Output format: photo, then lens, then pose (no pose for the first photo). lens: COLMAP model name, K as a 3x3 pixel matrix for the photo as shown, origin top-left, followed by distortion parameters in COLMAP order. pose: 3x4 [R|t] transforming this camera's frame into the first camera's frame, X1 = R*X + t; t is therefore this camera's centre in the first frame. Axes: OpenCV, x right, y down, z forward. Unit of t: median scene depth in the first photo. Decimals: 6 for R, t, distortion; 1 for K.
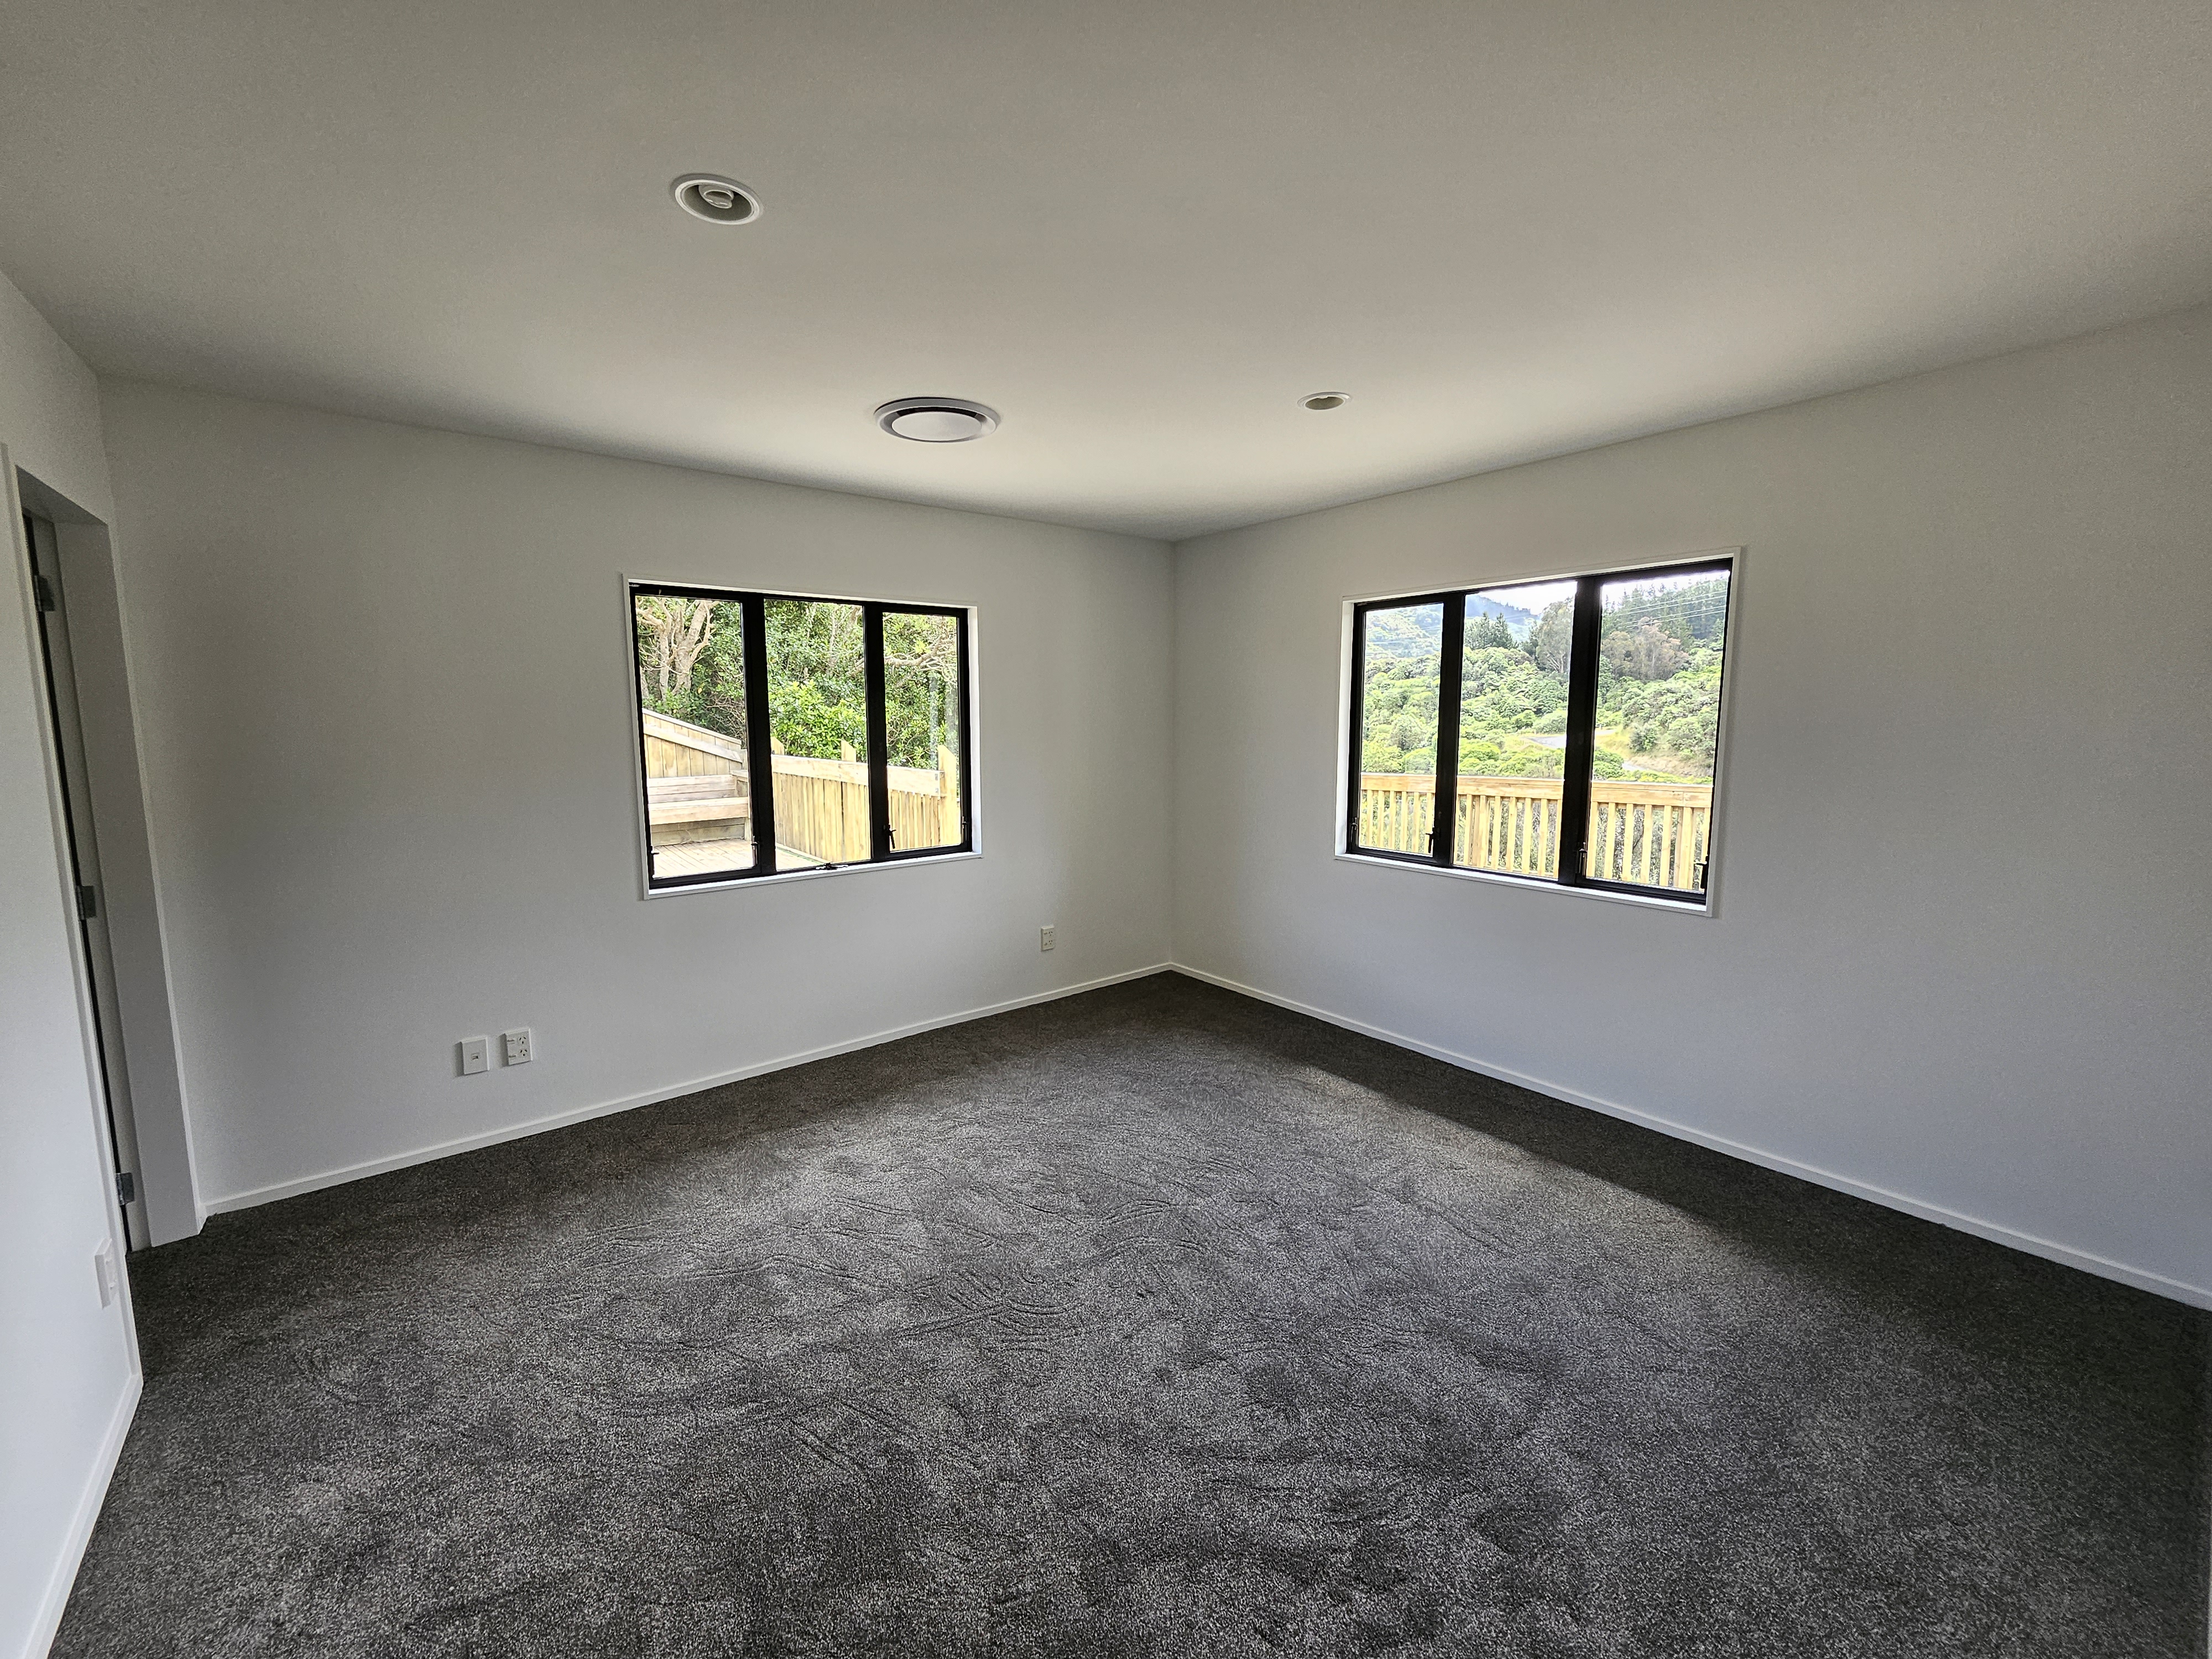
lens RADIAL K [[888.4, 0, 1100.0], [0, 888.4, 822.6], [0, 0, 1]] dist [0.001948, -0.000731]
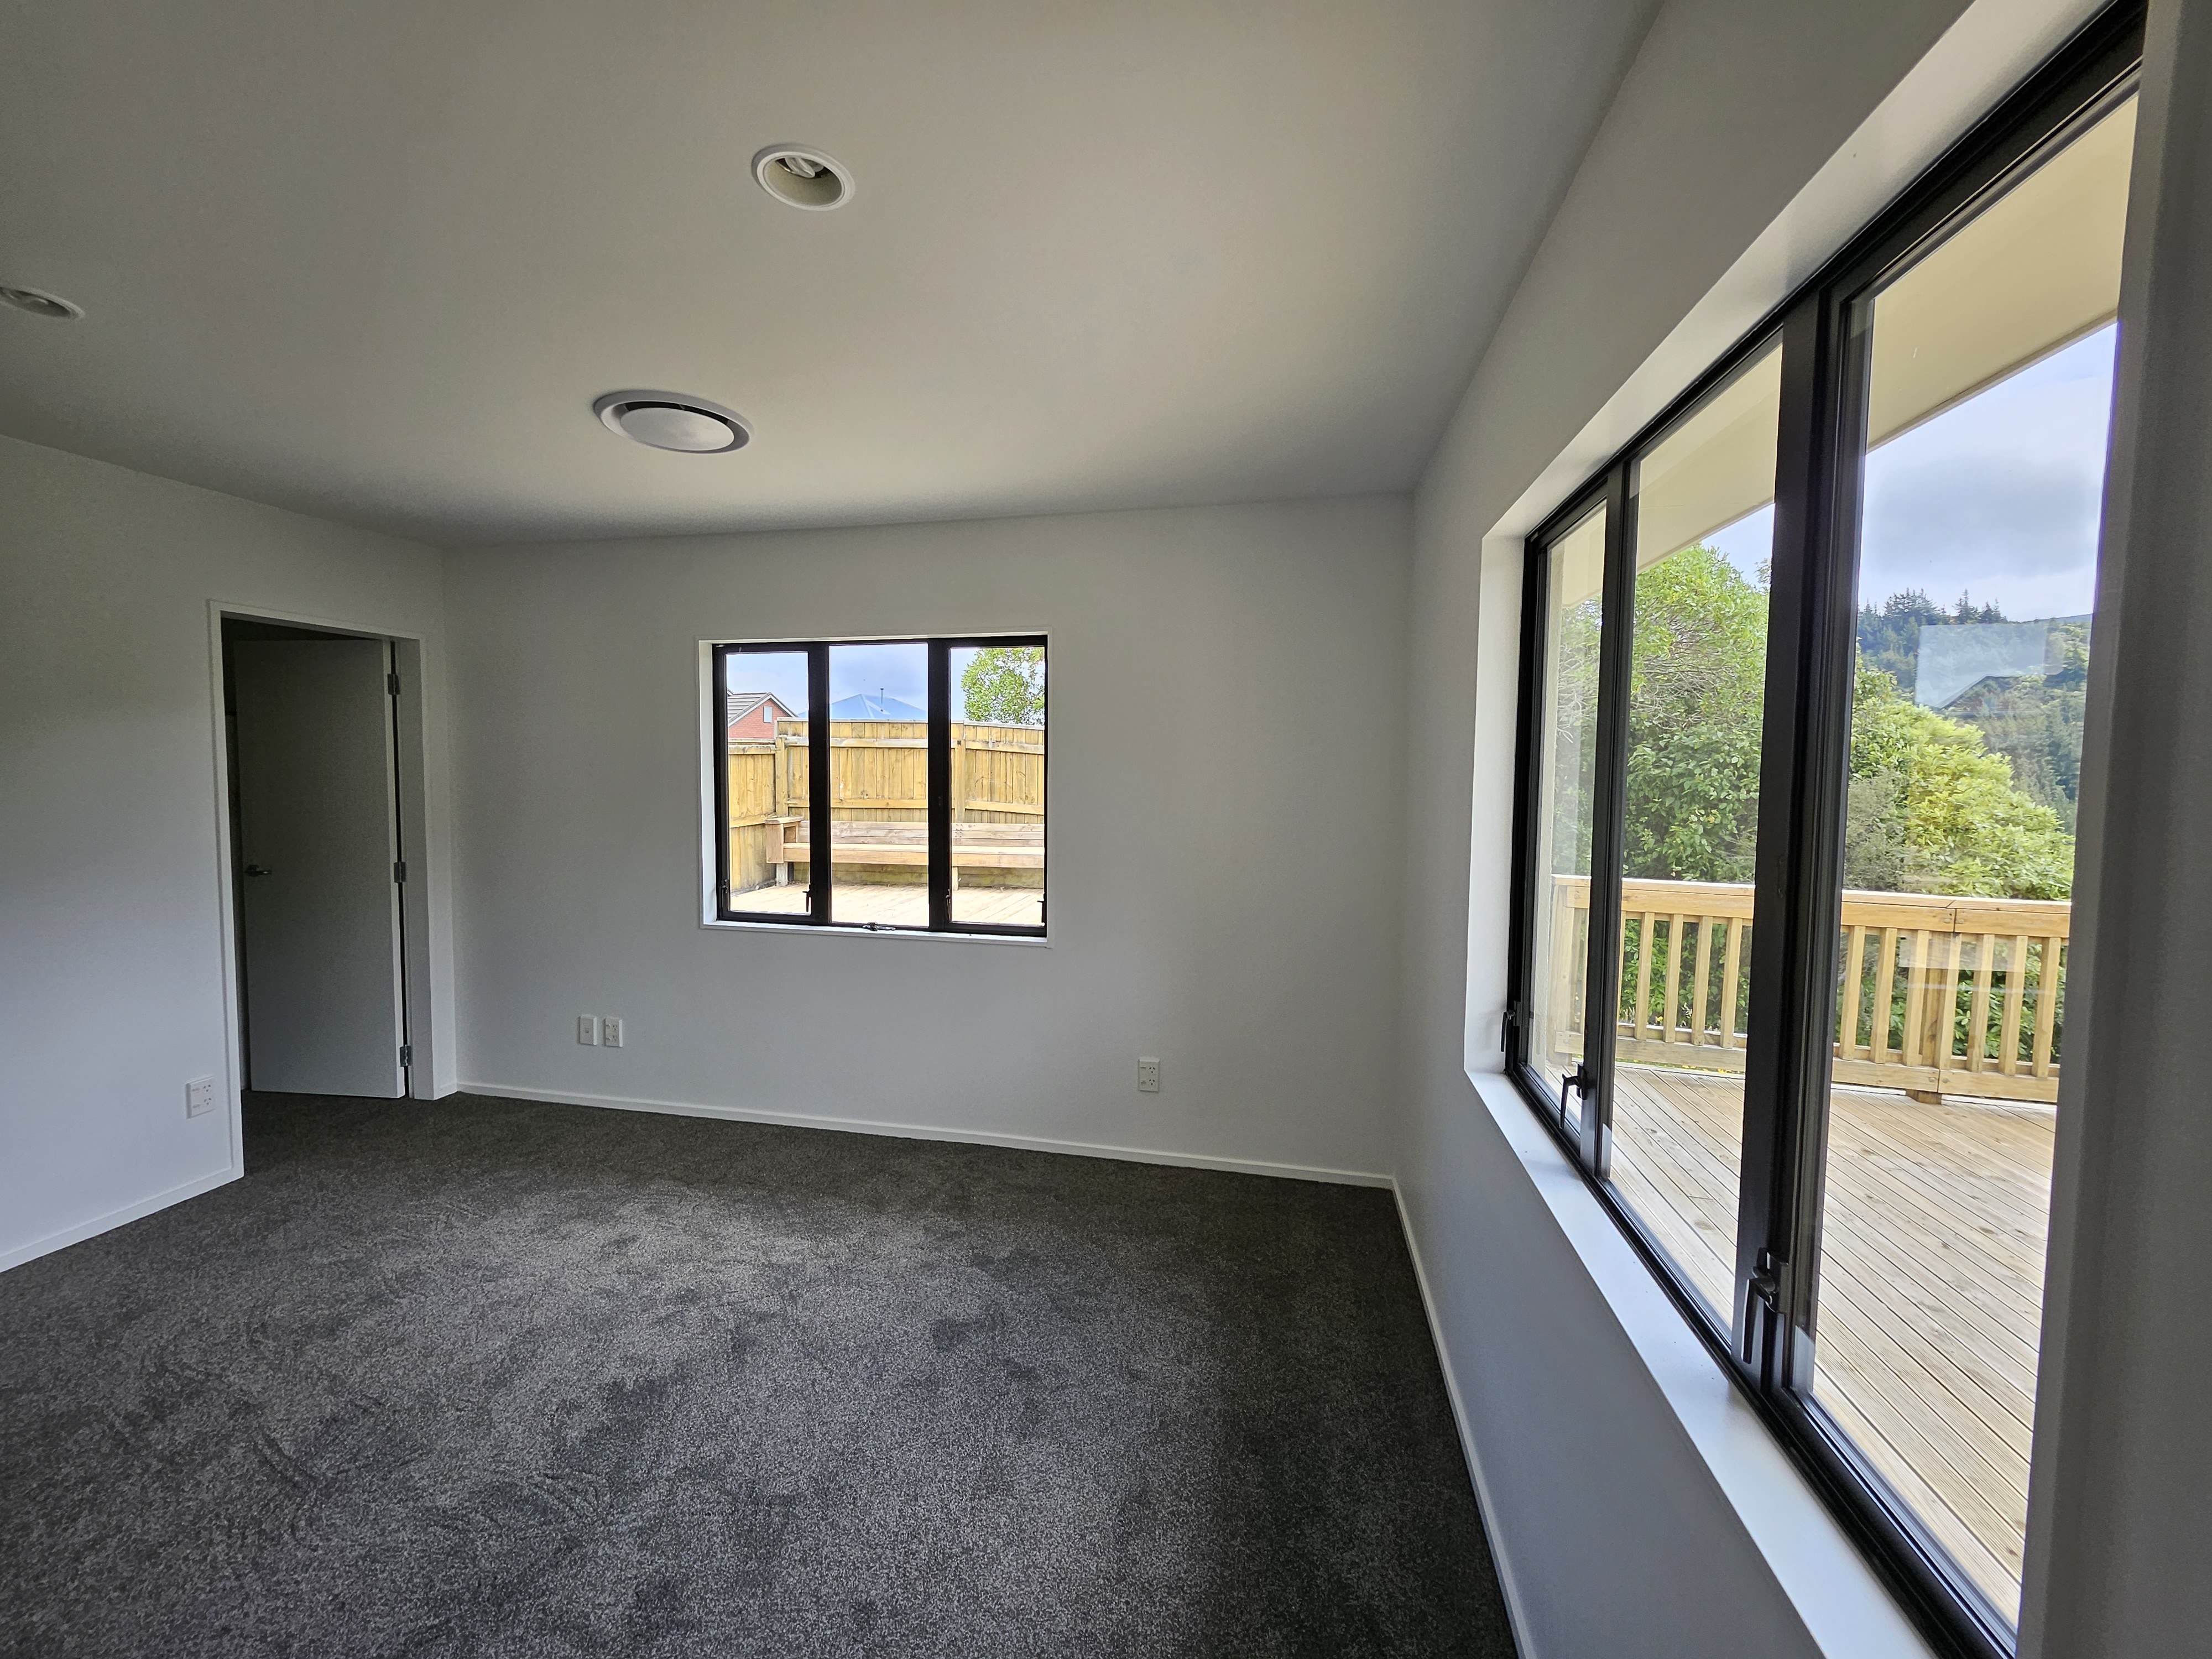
lens RADIAL K [[888.4, 0, 1113.8], [0, 888.4, 814.4], [0, 0, 1]] dist [0.001948, -0.000731]
pose [[0.616369, 0.052871, -0.785680, 0.664996], [-0.106512, 0.994172, -0.016659, -0.090362], [0.780220, 0.093952, 0.618408, 0.712224]]
